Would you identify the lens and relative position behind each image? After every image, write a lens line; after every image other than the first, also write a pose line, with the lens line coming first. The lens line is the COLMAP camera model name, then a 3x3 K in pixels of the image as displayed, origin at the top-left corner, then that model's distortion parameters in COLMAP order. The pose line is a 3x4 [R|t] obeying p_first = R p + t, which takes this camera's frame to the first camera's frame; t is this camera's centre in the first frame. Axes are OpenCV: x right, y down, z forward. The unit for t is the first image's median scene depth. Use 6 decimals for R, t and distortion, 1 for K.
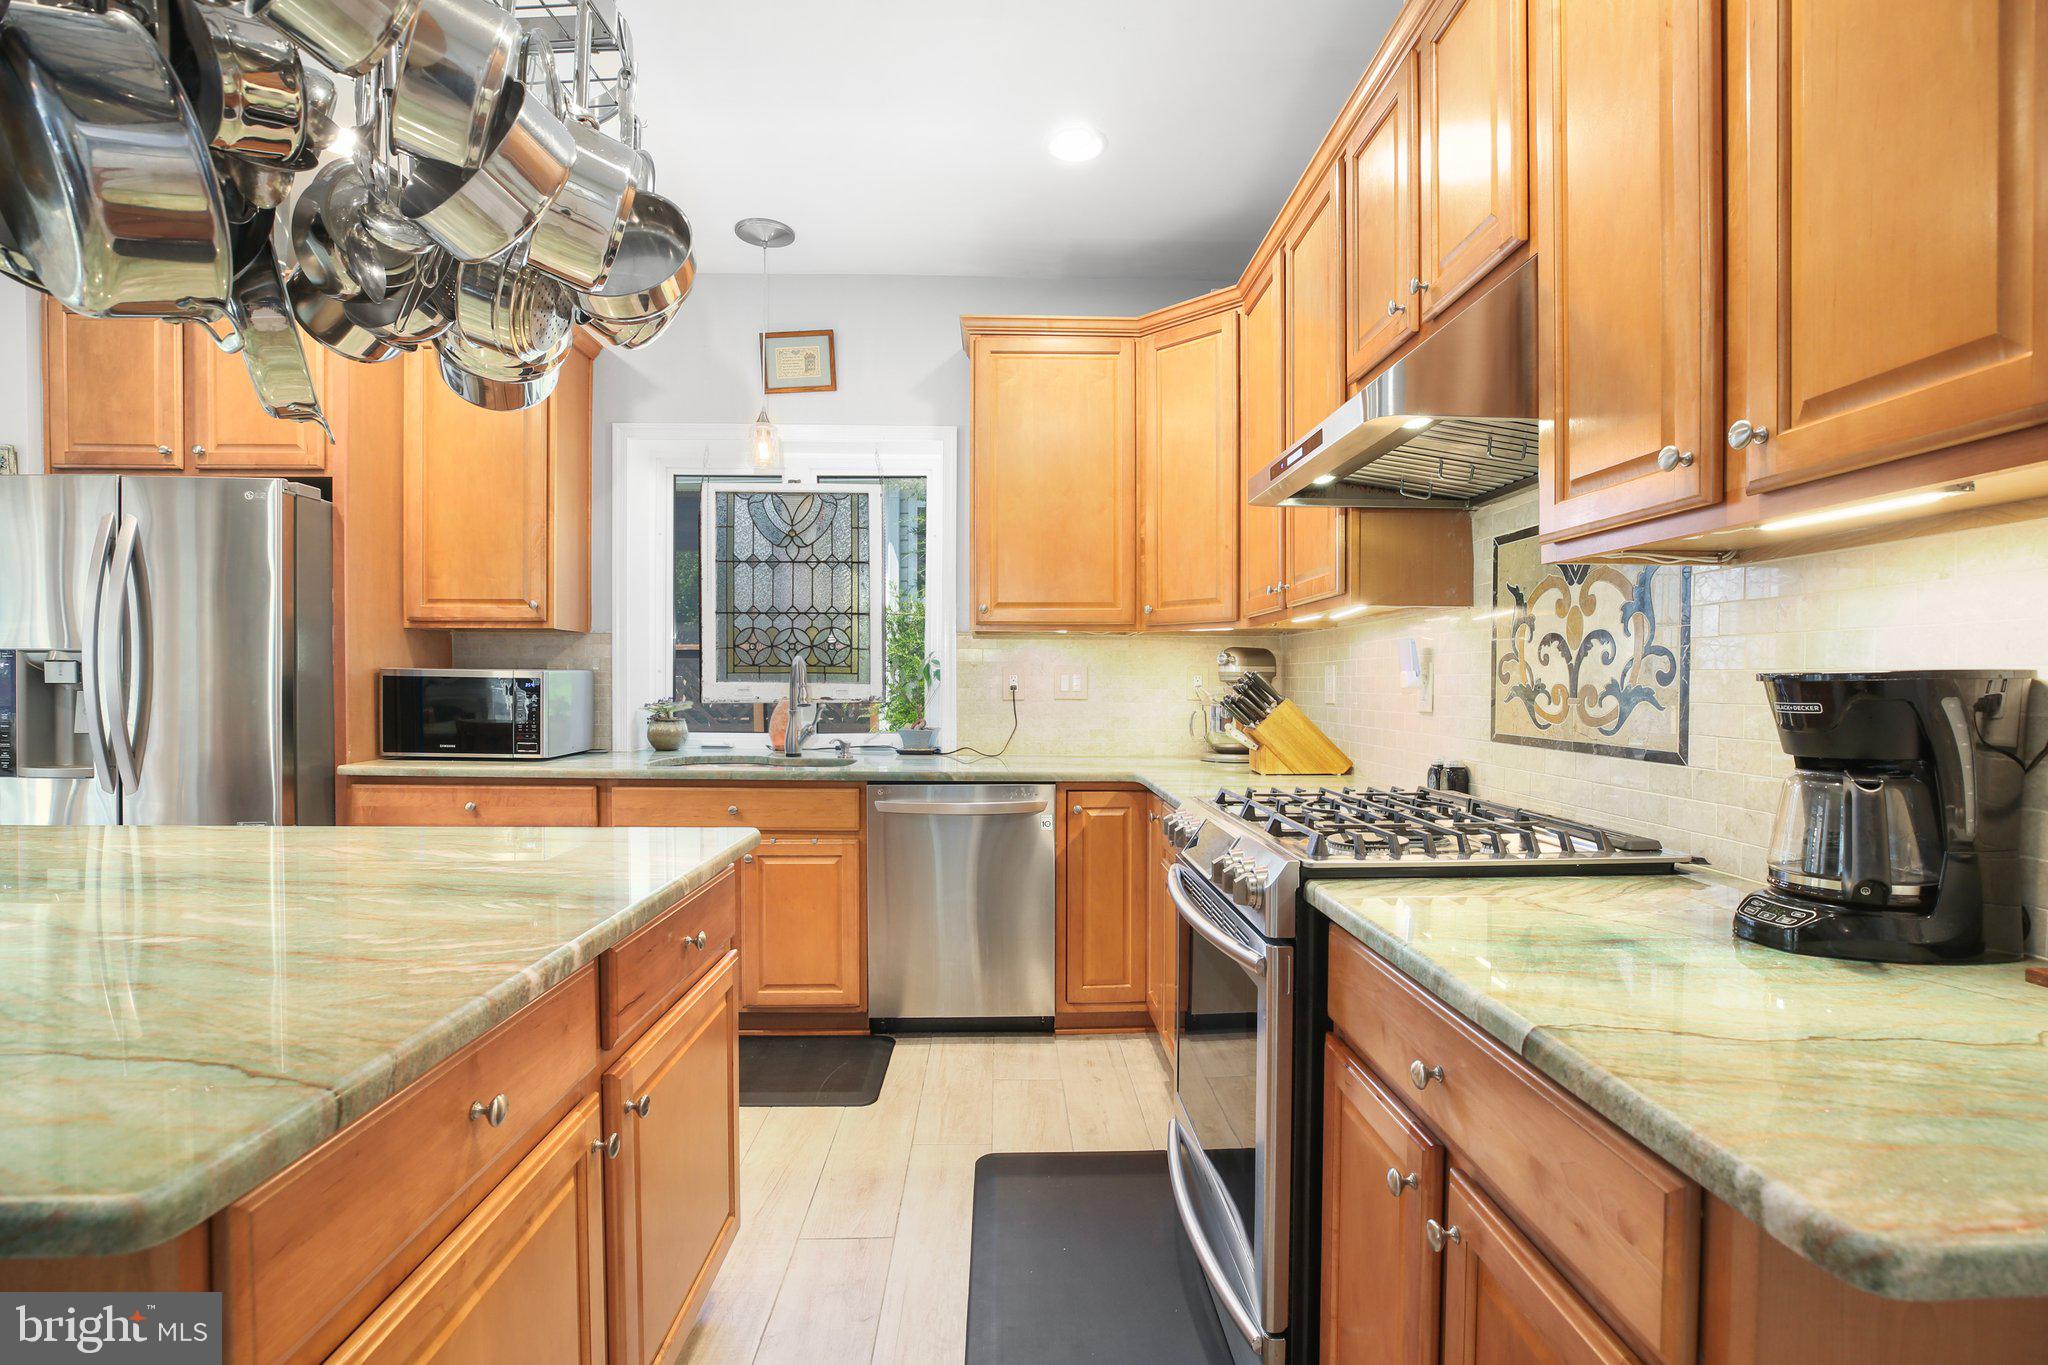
lens RADIAL K [[949.2, 0, 1015.0], [0, 949.2, 691.4], [0, 0, 1]] dist [-0.022403, 0.005562]
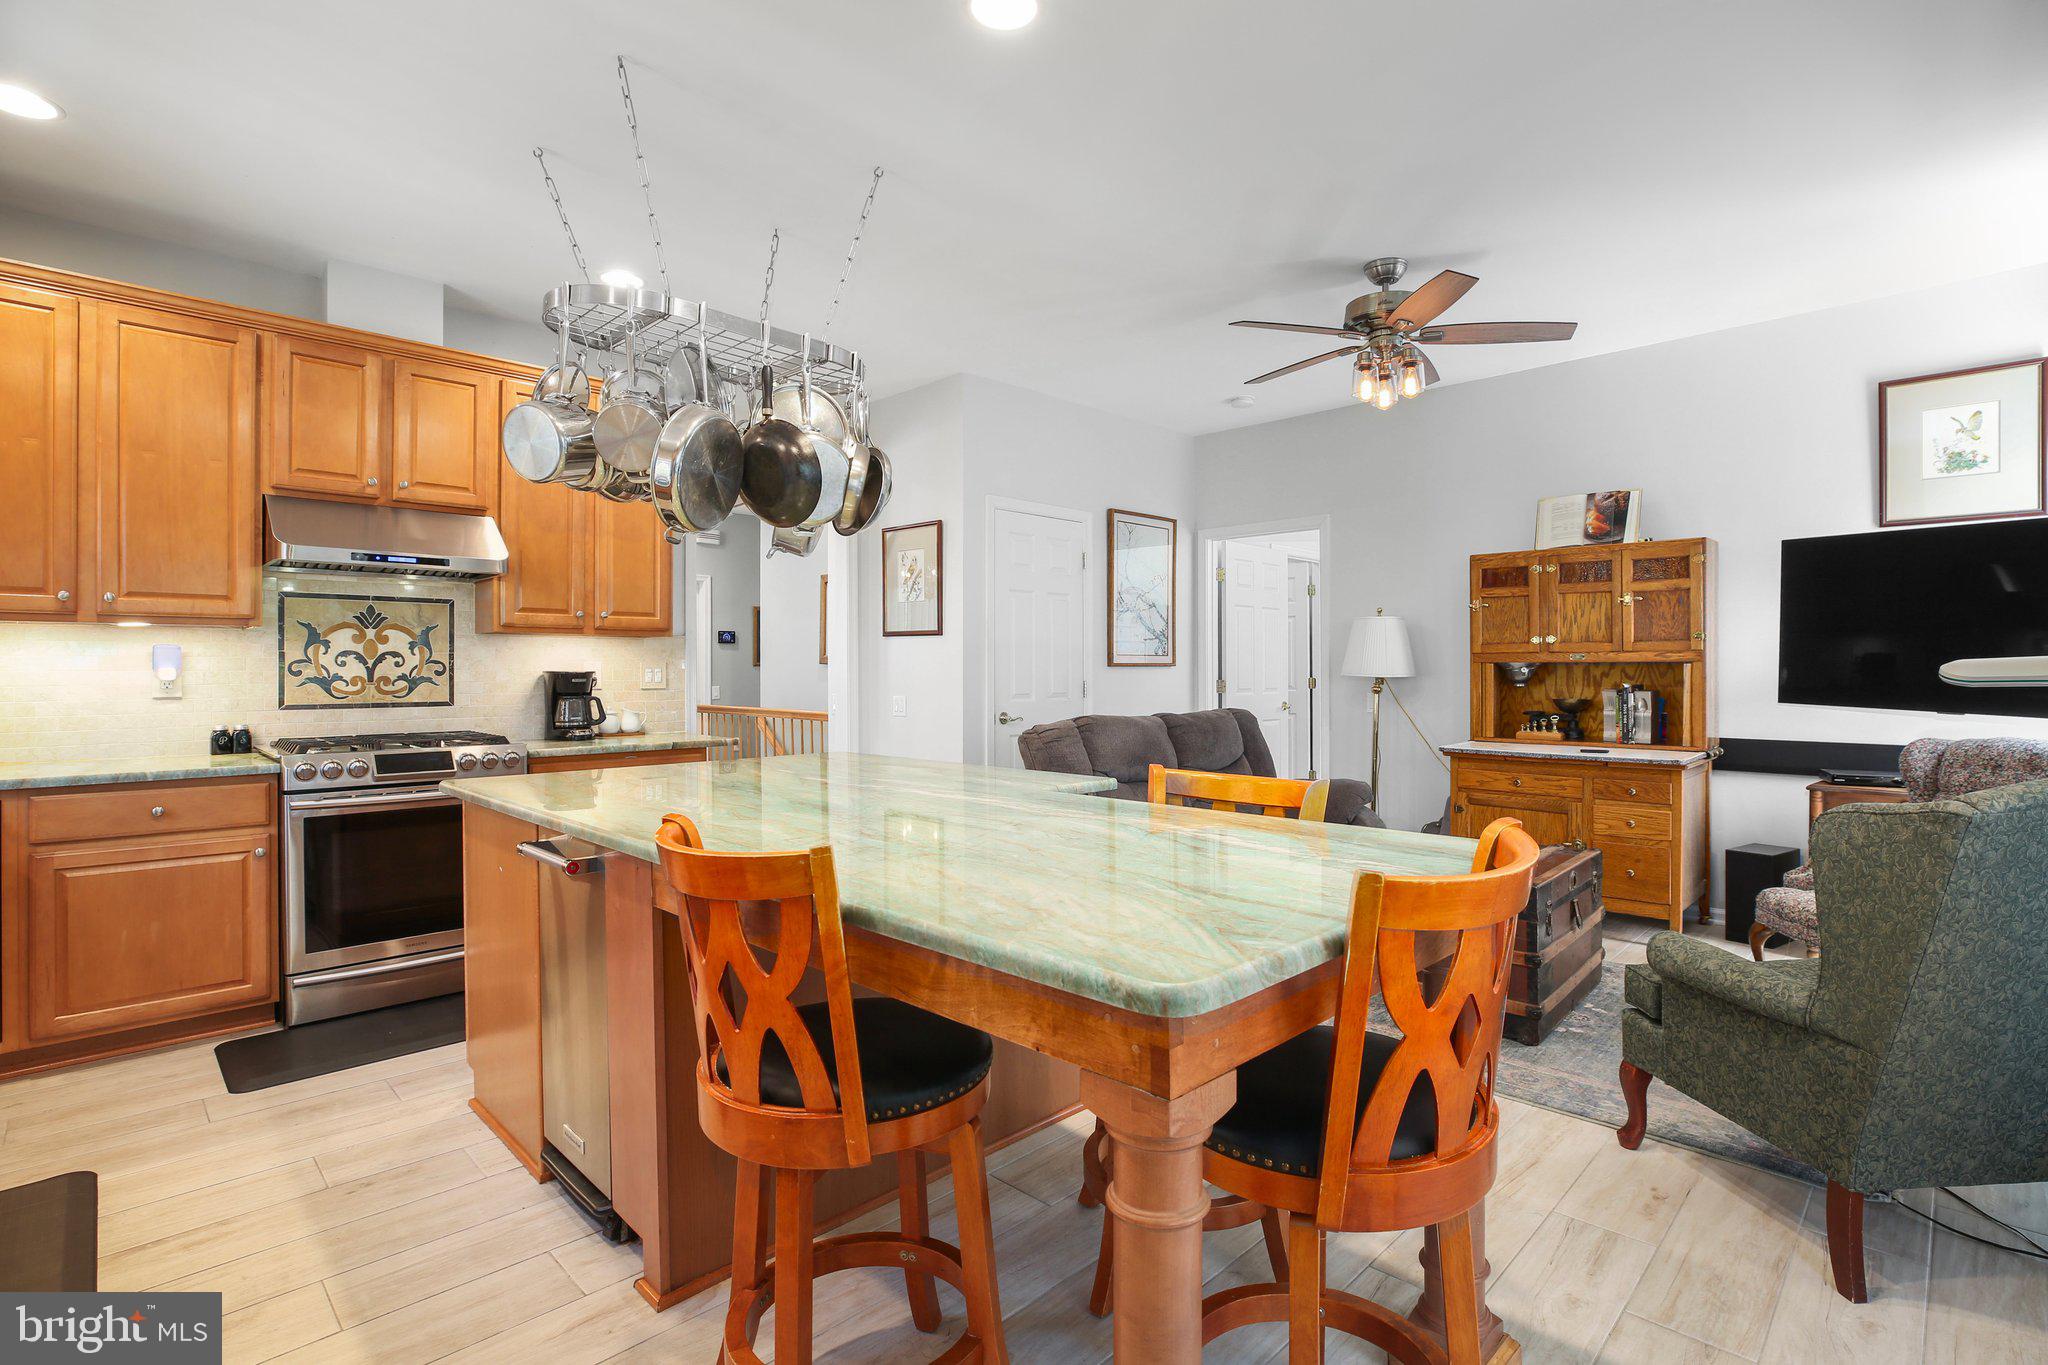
lens RADIAL K [[949.2, 0, 1022.5], [0, 949.2, 682.2], [0, 0, 1]] dist [-0.022403, 0.005562]
pose [[-0.698400, -0.009443, 0.715646, -1.152835], [0.009119, 0.999714, 0.022090, -0.015954], [-0.715650, 0.021954, -0.698114, 0.846014]]
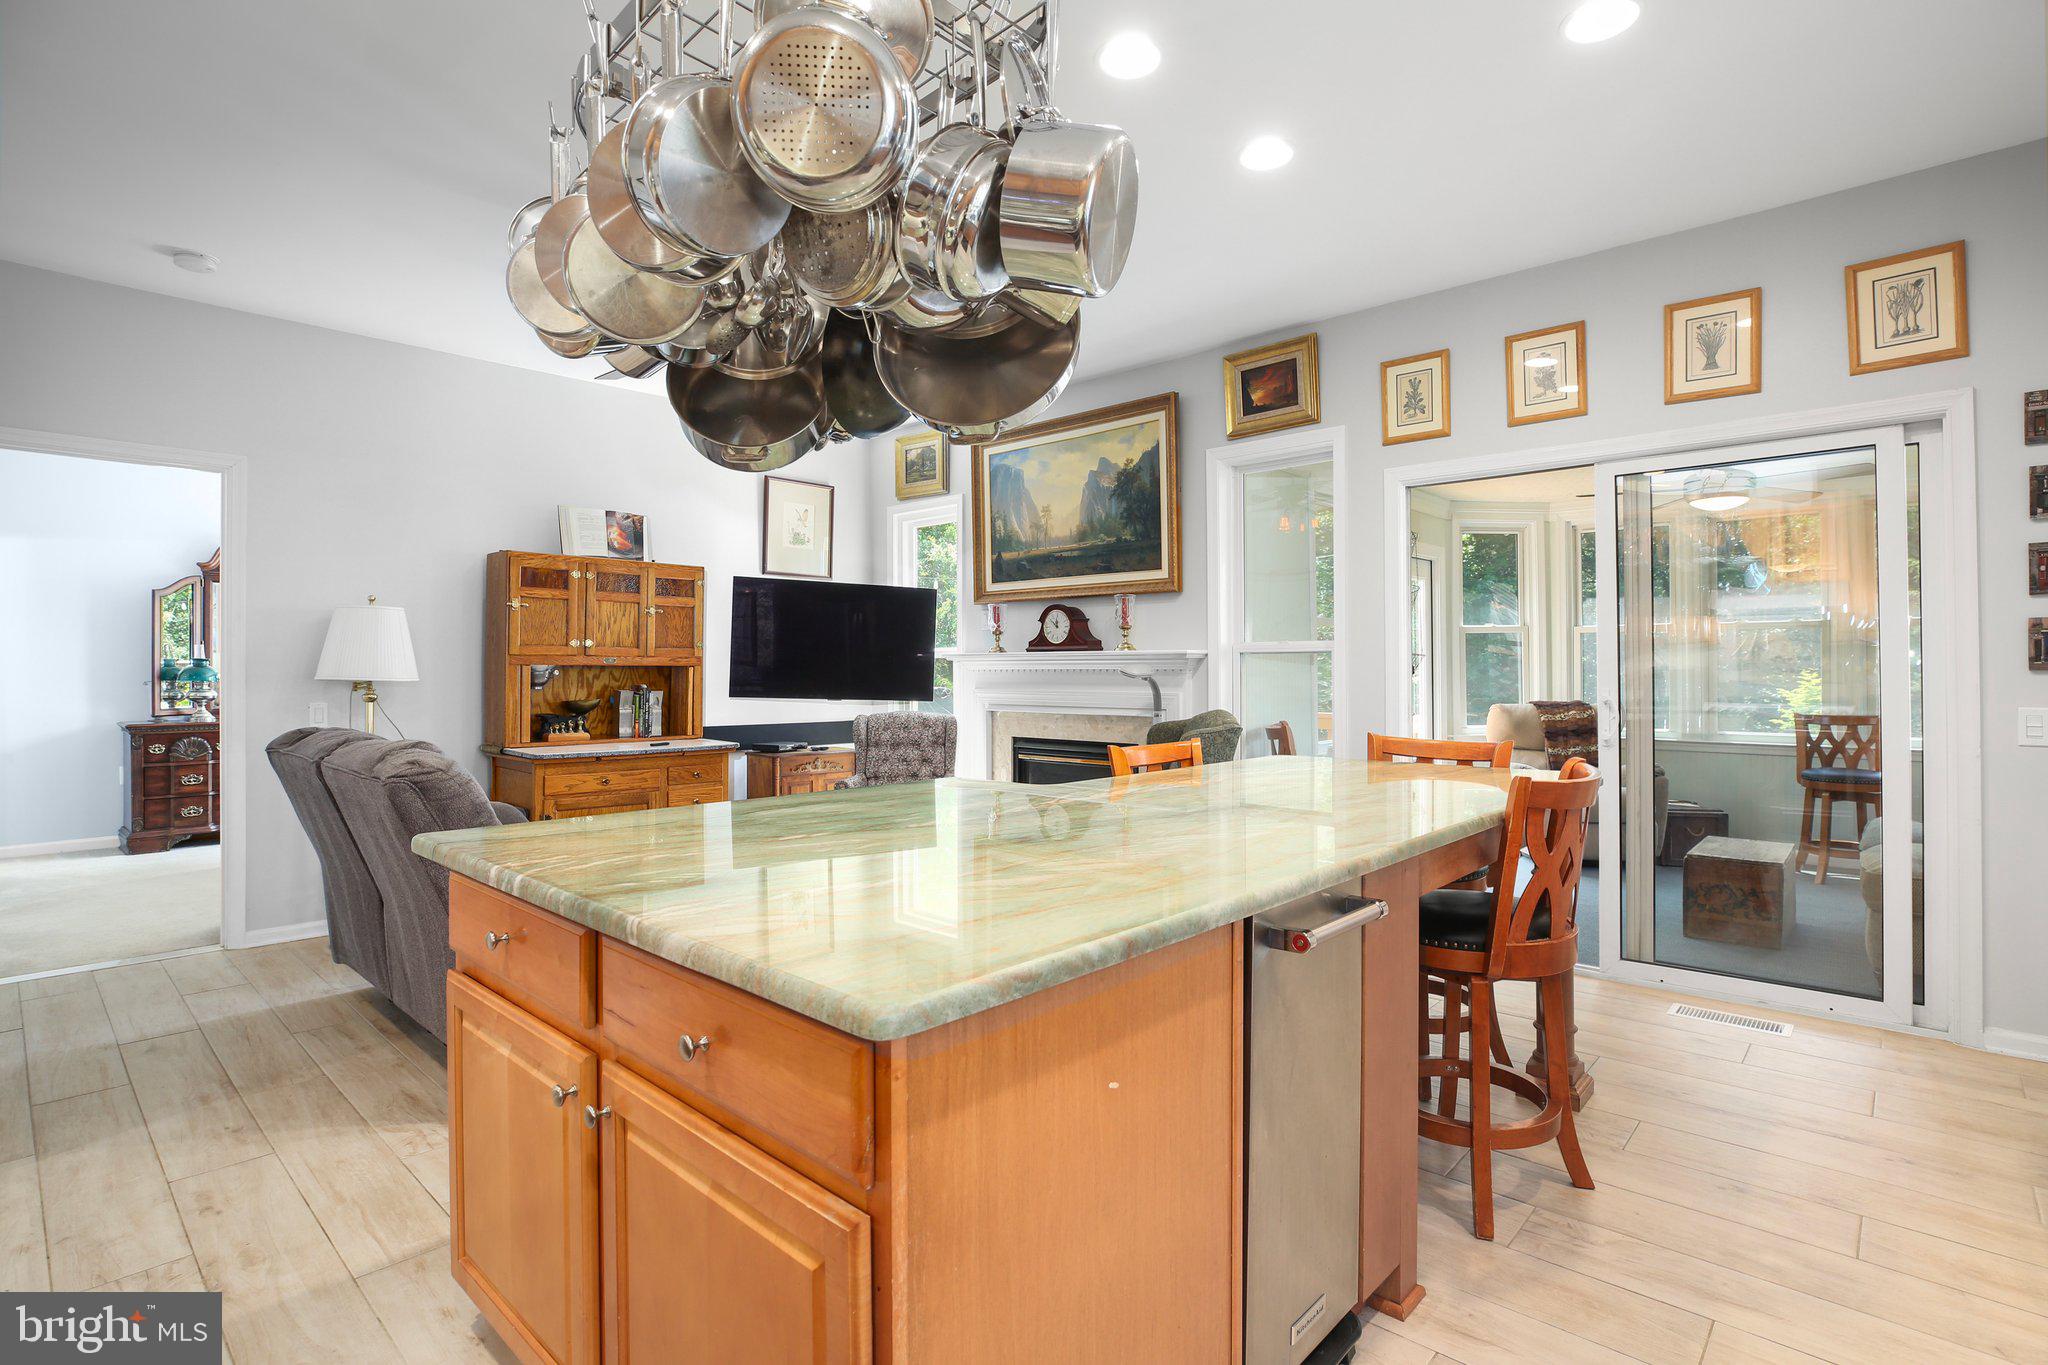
lens RADIAL K [[1014.4, 0, 1038.7], [0, 1014.4, 658.2], [0, 0, 1]] dist [-0.019160, 0.005255]
pose [[-0.691448, -0.011138, -0.722340, 0.035802], [-0.007131, 0.999938, -0.008593, -0.009188], [0.722391, -0.000791, -0.691485, 0.896616]]
